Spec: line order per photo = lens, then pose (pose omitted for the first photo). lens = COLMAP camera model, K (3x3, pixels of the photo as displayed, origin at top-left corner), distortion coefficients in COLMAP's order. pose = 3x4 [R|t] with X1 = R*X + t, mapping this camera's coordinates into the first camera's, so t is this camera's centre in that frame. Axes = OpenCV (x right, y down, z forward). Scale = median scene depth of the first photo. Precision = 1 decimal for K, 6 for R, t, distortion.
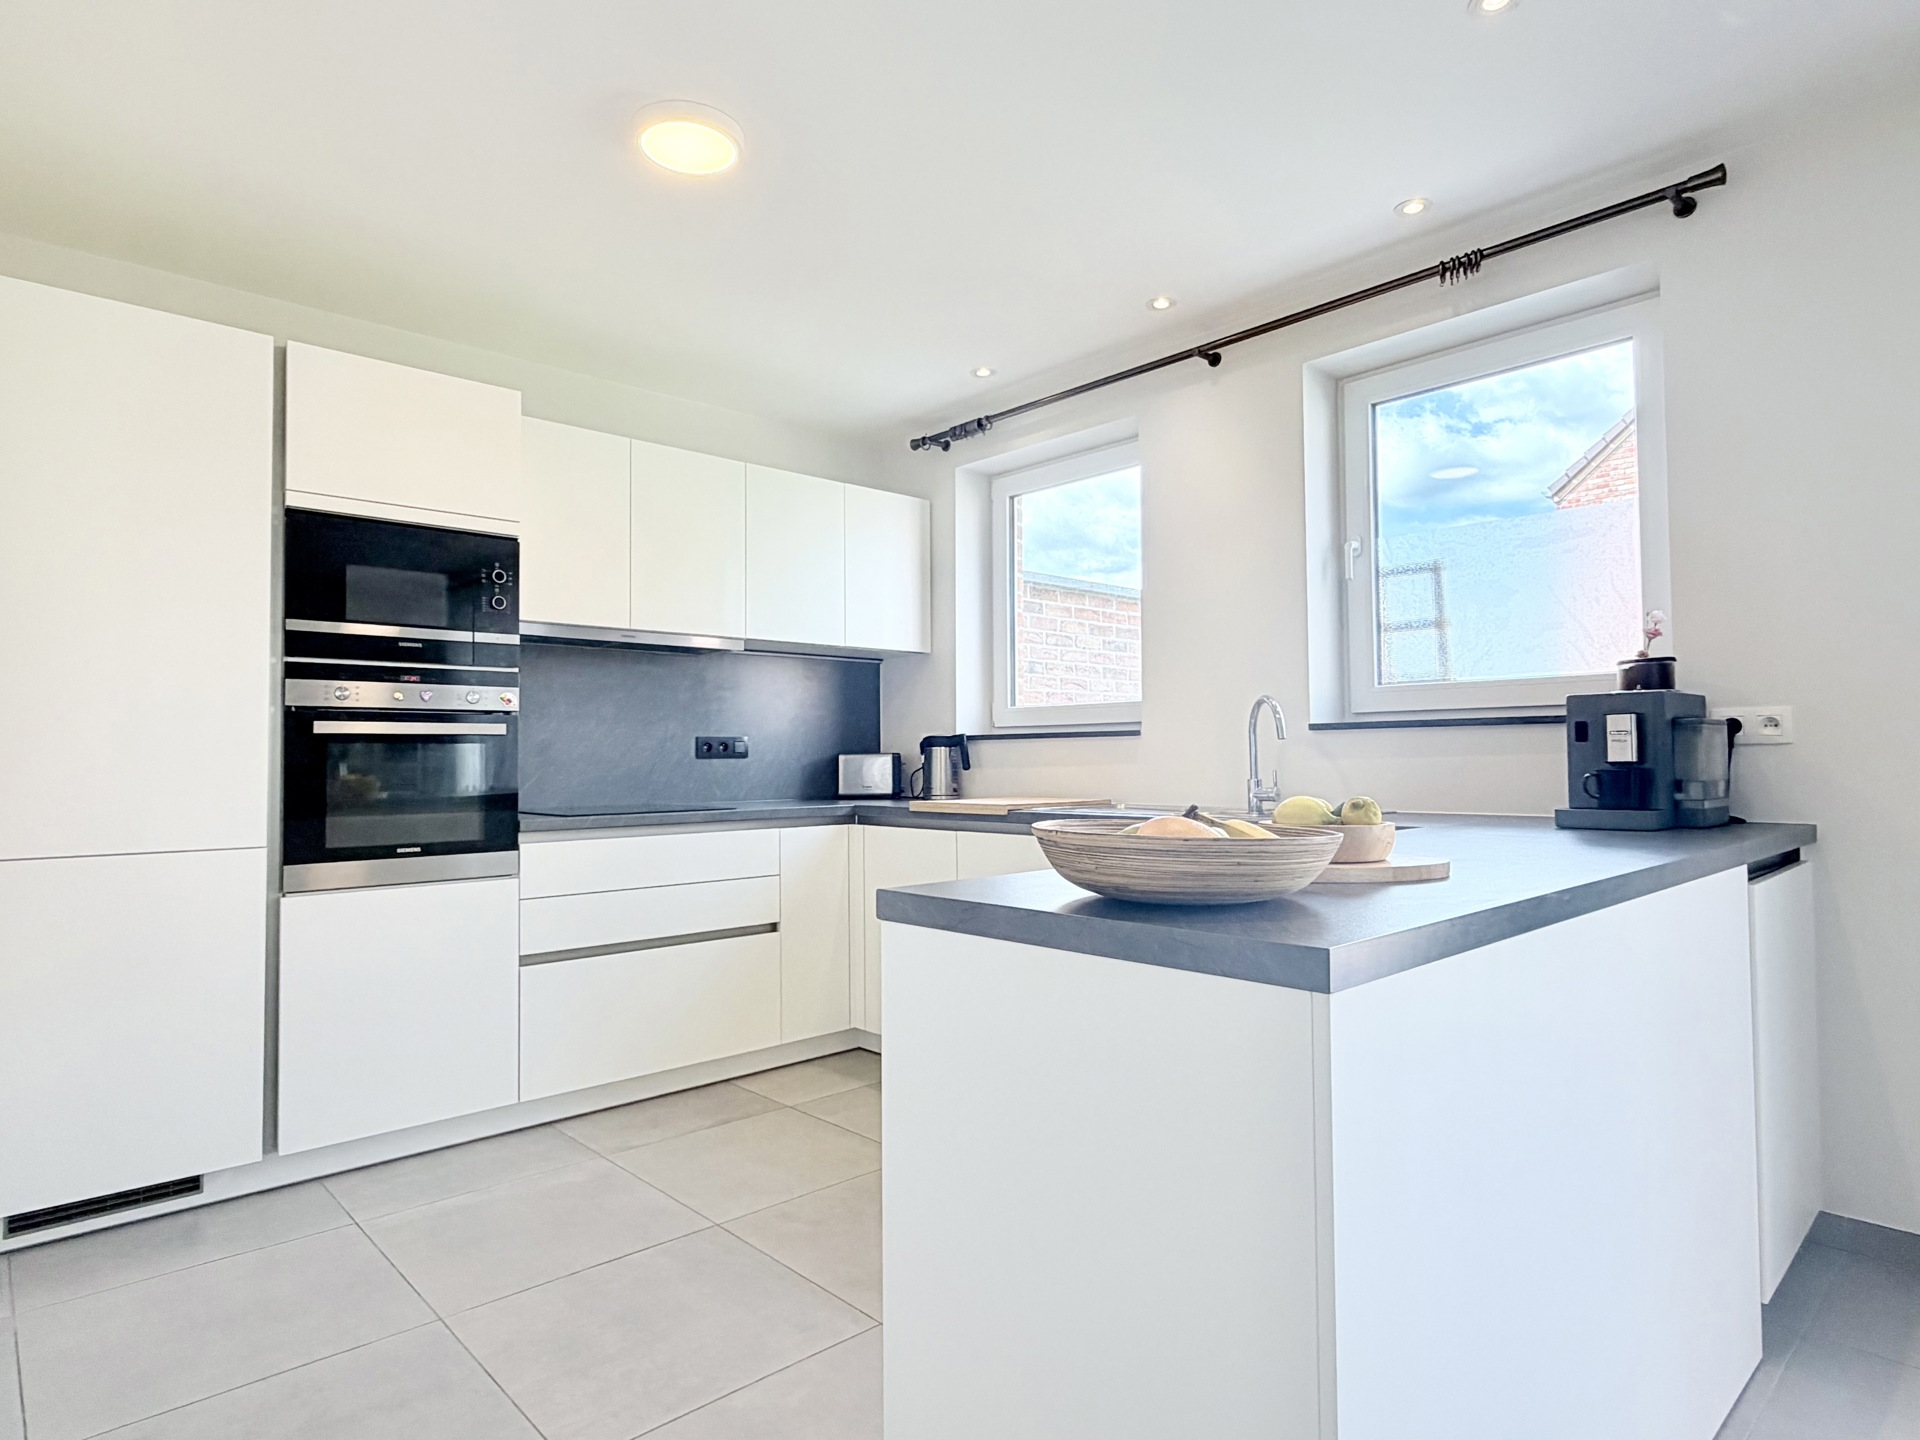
lens RADIAL K [[1077.4, 0, 959.1], [0, 1077.4, 723.9], [0, 0, 1]] dist [0.002154, -0.001486]
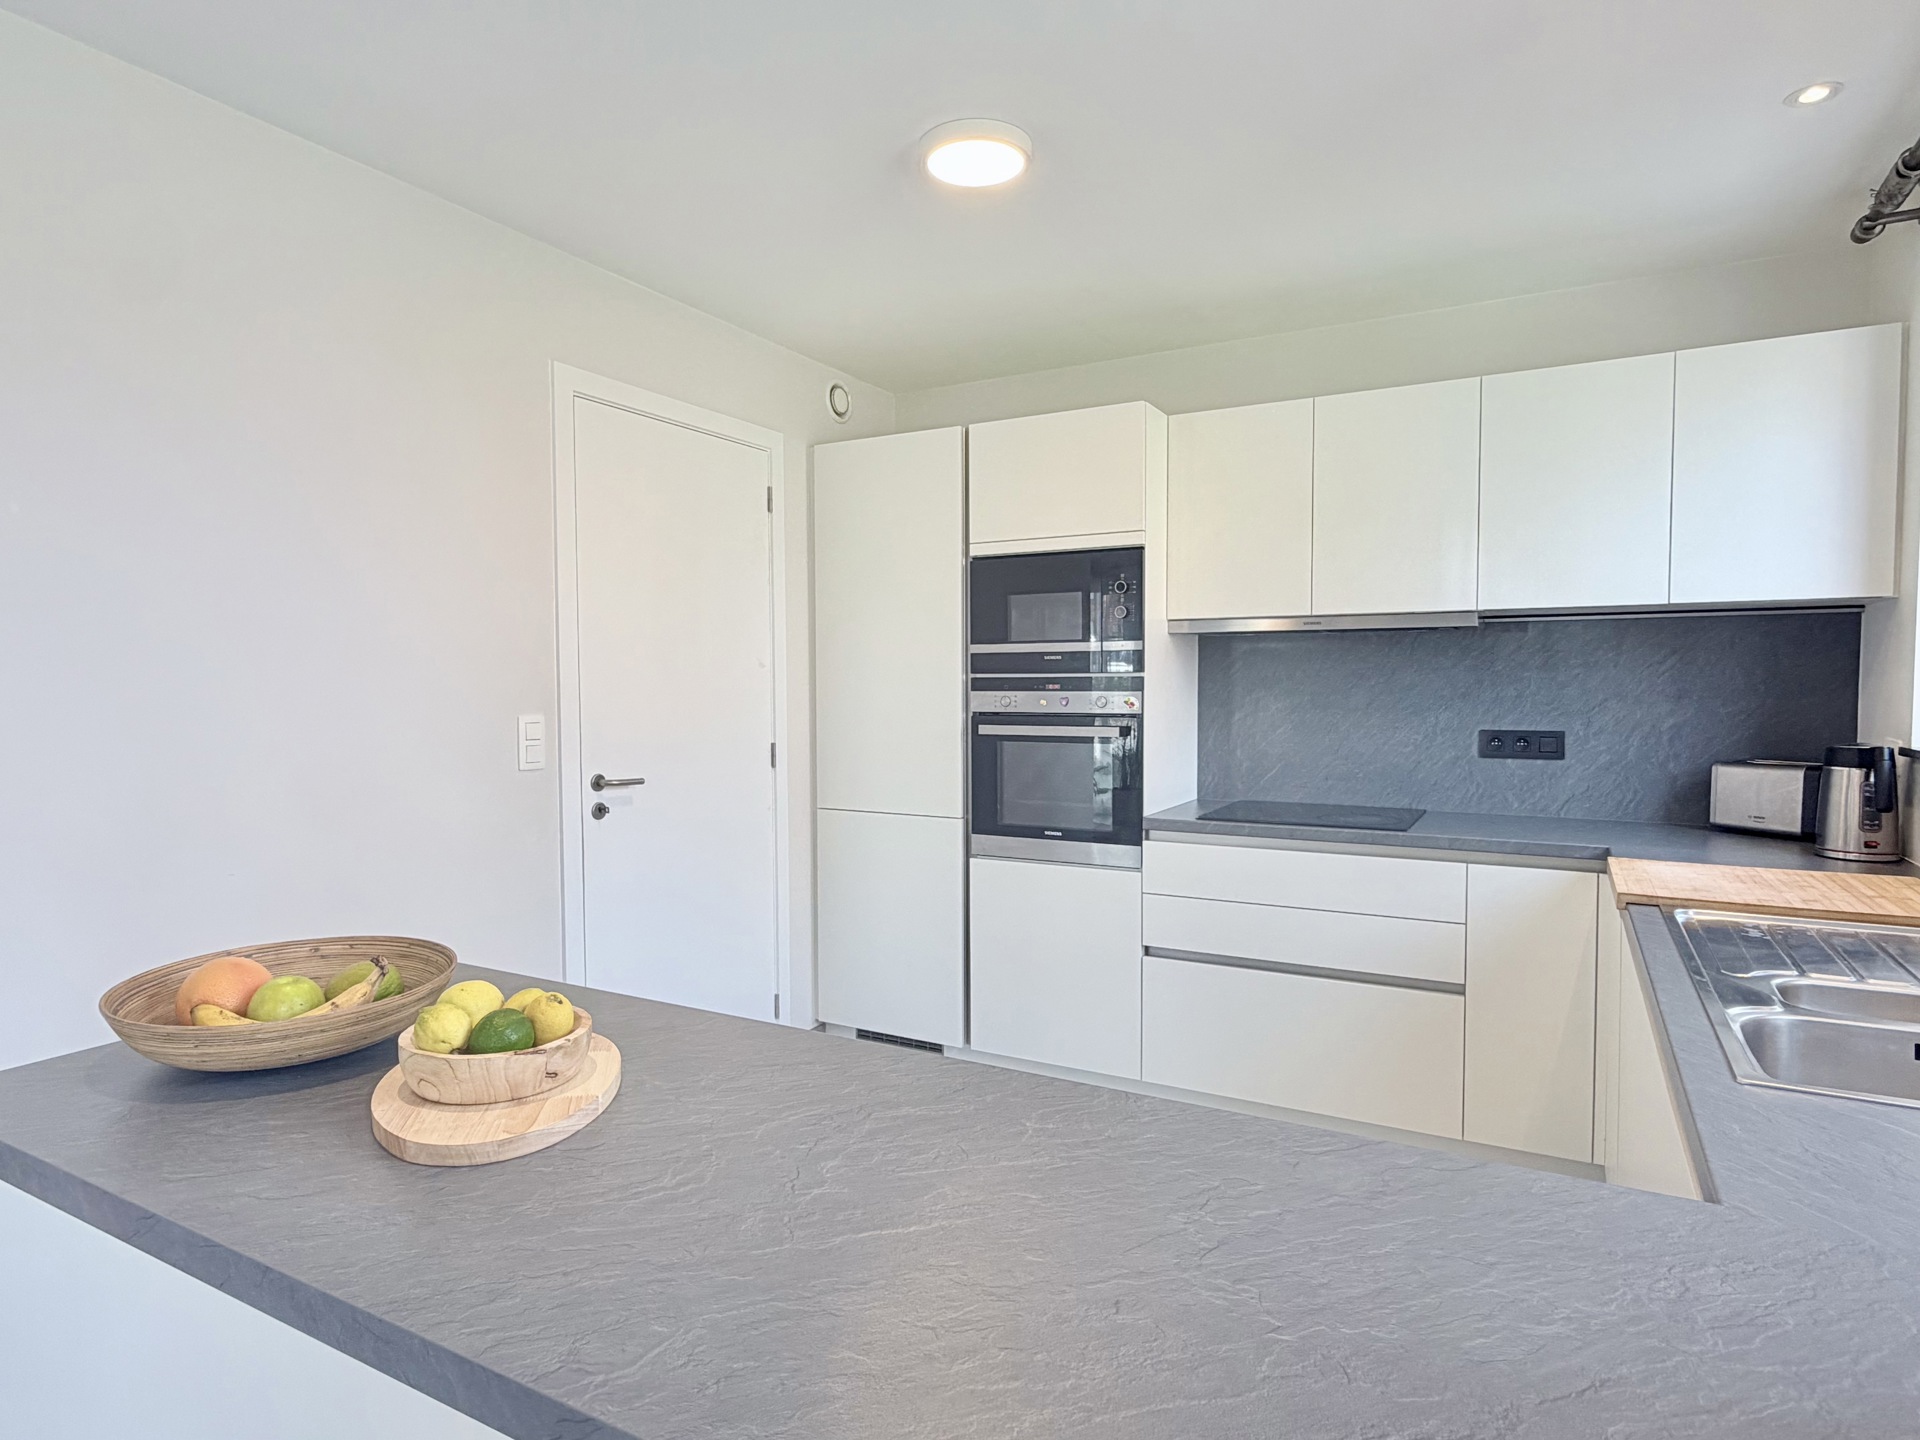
lens RADIAL K [[1077.4, 0, 959.1], [0, 1077.4, 722.6], [0, 0, 1]] dist [0.002154, -0.001486]
pose [[0.307462, 0.044767, -0.950507, 0.570928], [0.030336, 0.997924, 0.056813, -0.073621], [0.951077, -0.046303, 0.305466, 0.552627]]
